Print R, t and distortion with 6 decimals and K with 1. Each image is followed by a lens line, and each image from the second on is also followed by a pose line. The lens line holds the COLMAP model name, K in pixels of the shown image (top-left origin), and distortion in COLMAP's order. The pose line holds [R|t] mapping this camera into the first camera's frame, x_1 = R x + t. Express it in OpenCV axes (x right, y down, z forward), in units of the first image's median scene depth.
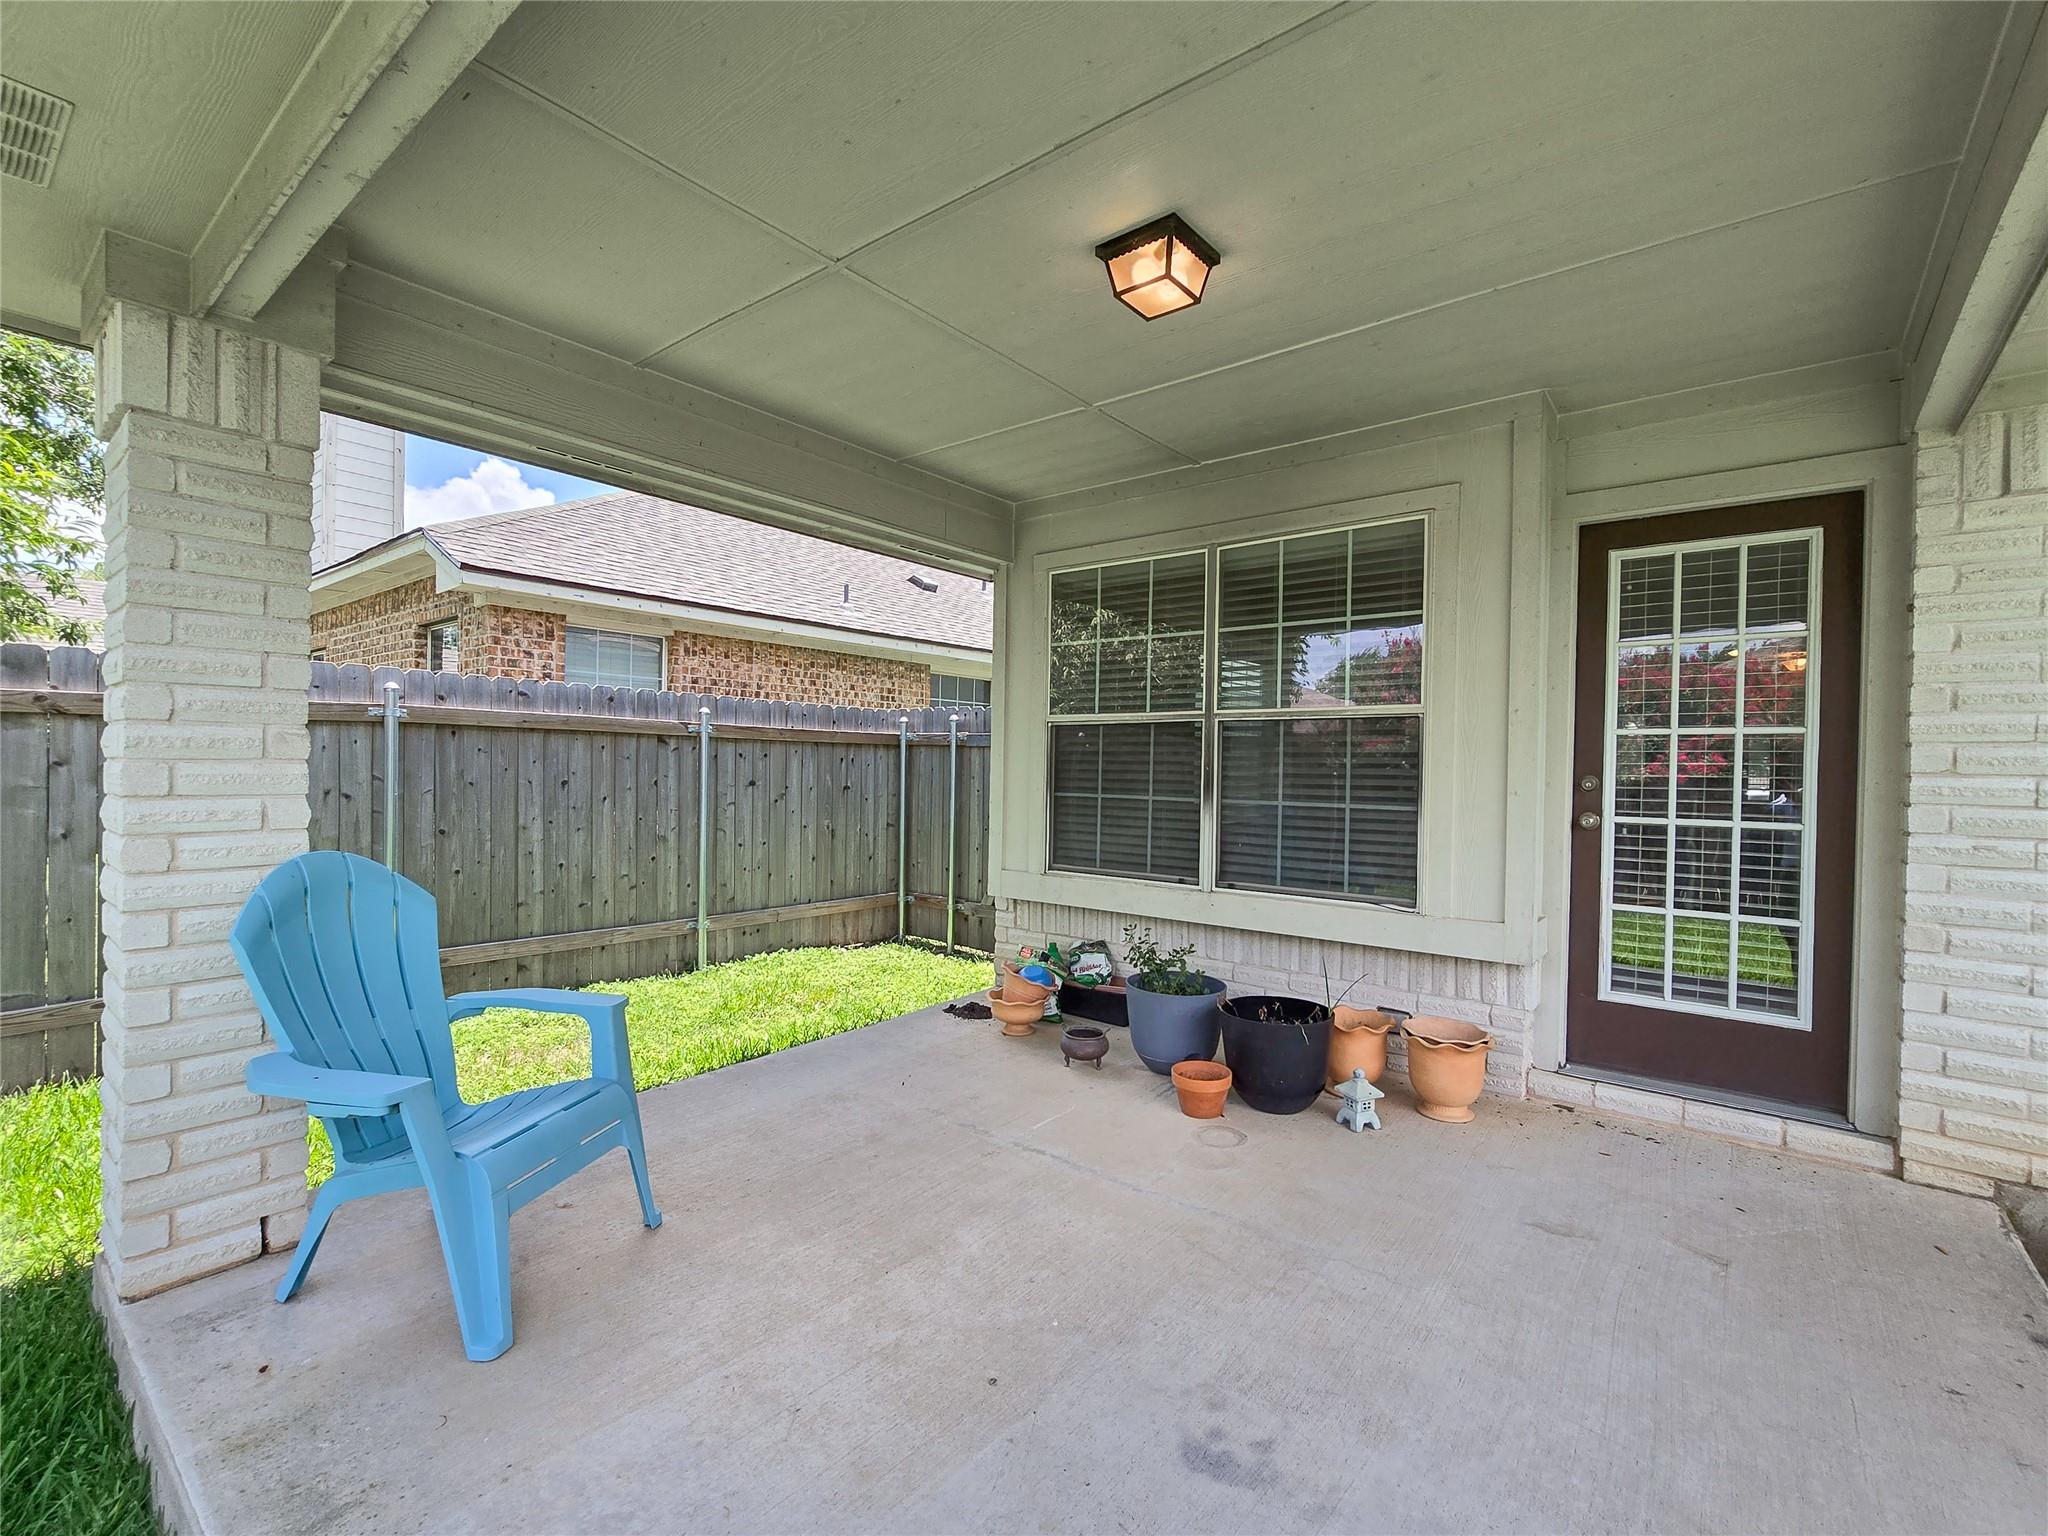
lens RADIAL K [[903.2, 0, 1024.0], [0, 903.2, 768.0], [0, 0, 1]] dist [0.000691, 0.000181]
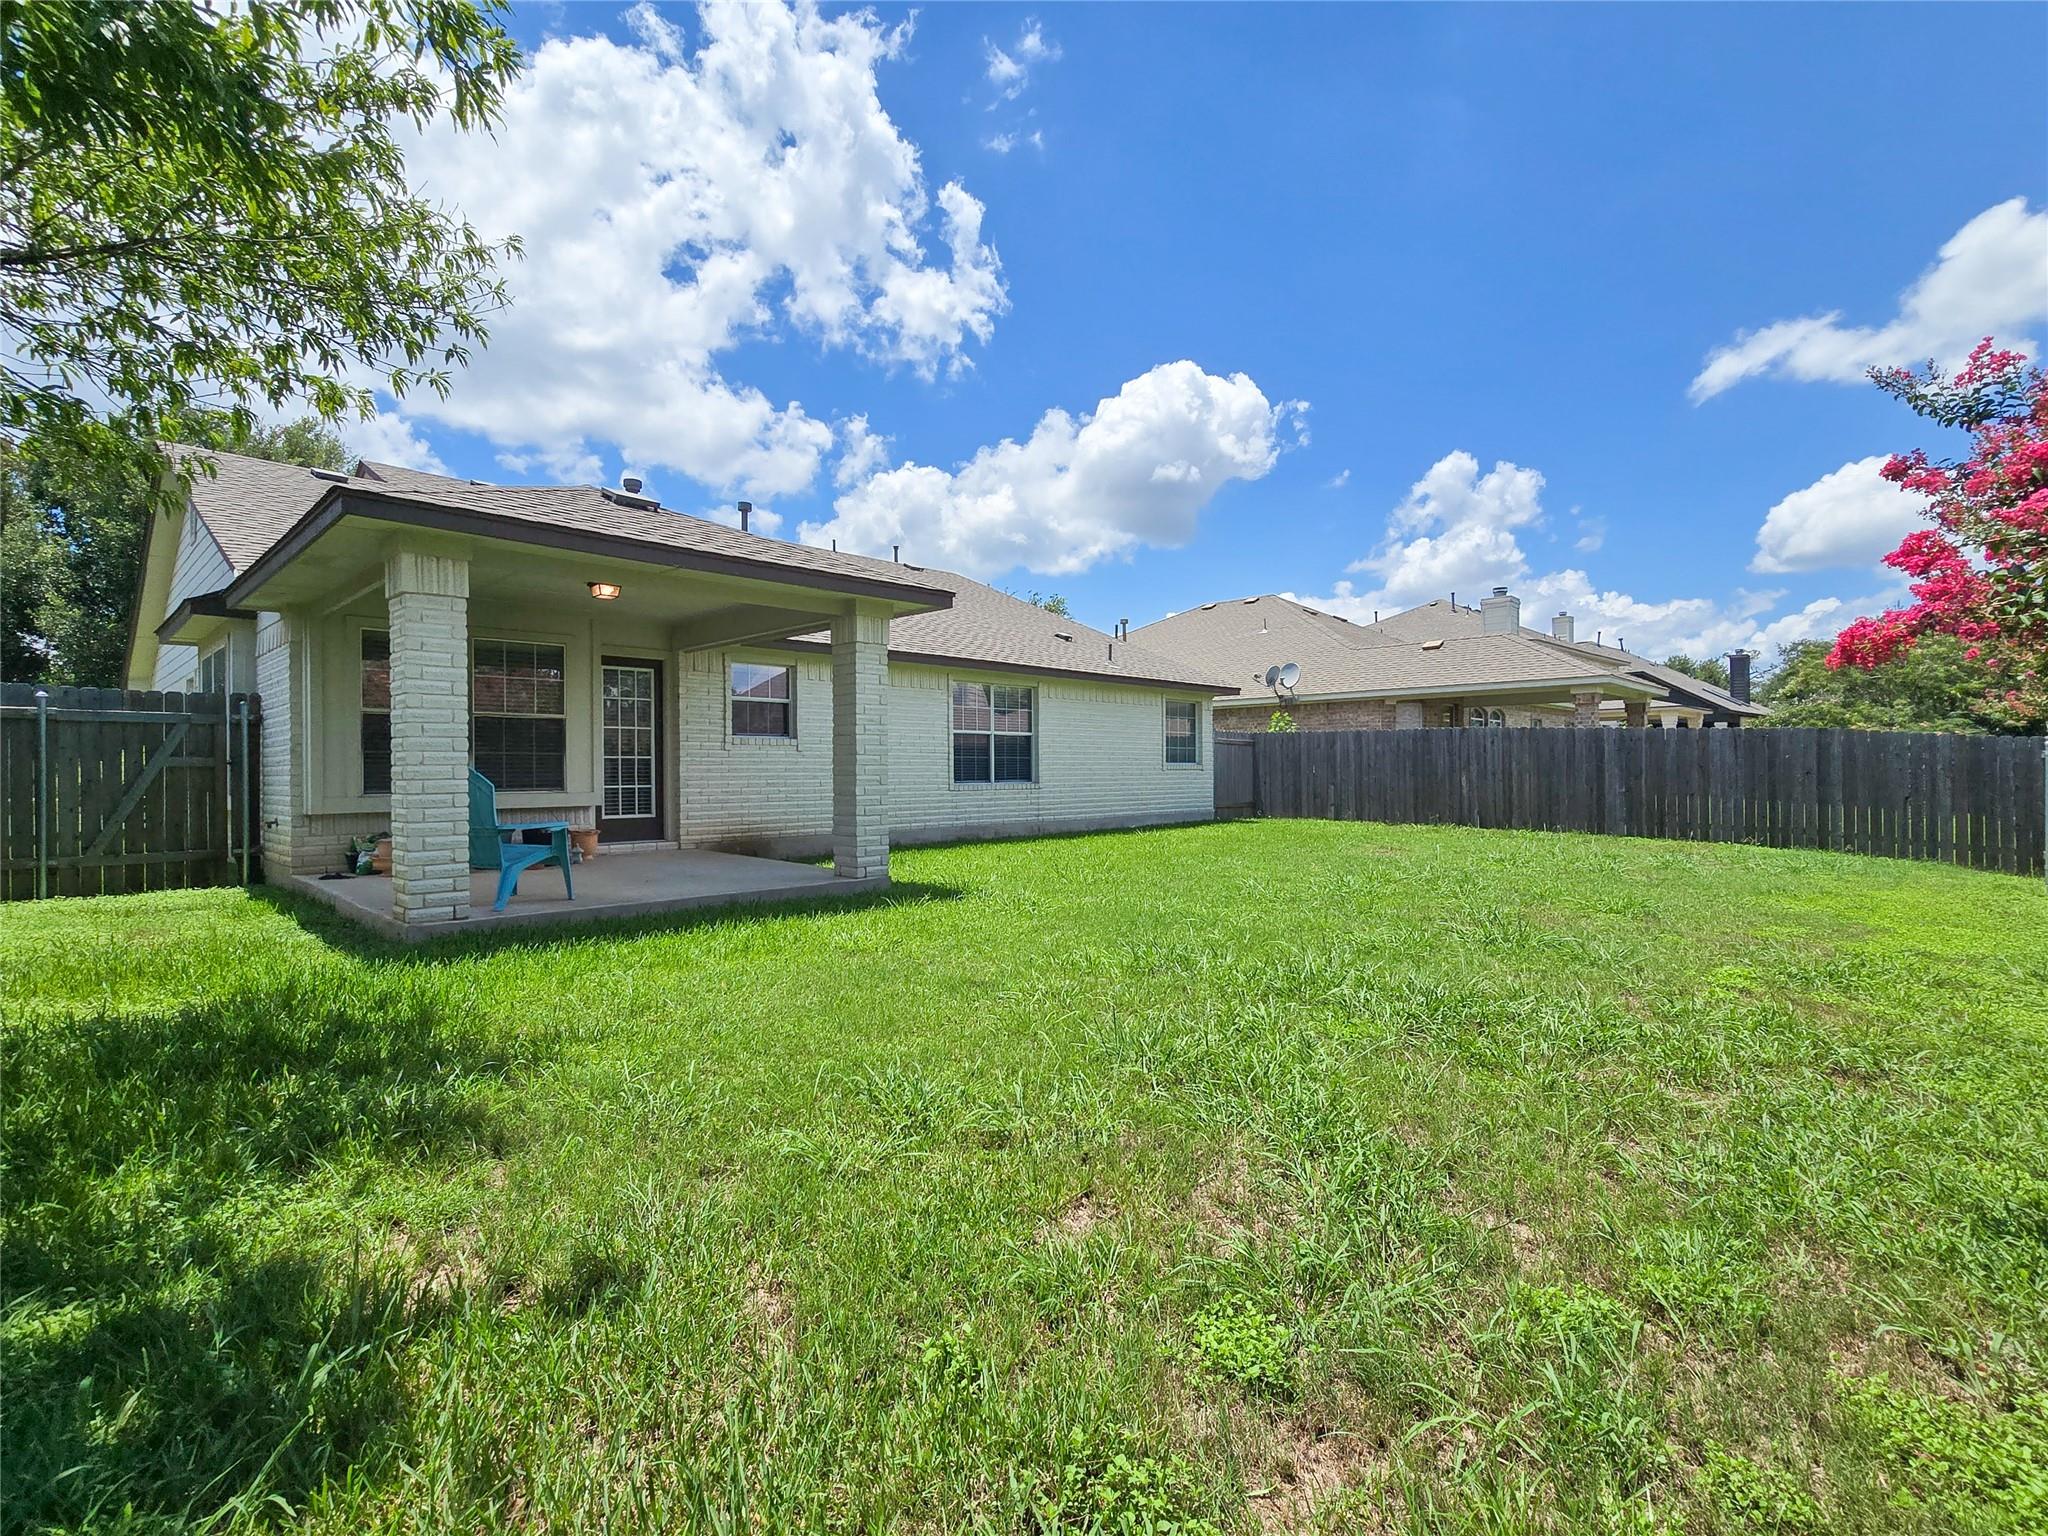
lens RADIAL K [[903.2, 0, 1024.0], [0, 903.2, 768.0], [0, 0, 1]] dist [0.000691, 0.000181]
pose [[0.045831, -0.012849, 0.998867, -2.249585], [0.019108, 0.999746, 0.011984, 0.086175], [-0.998766, 0.018537, 0.046065, -0.500905]]
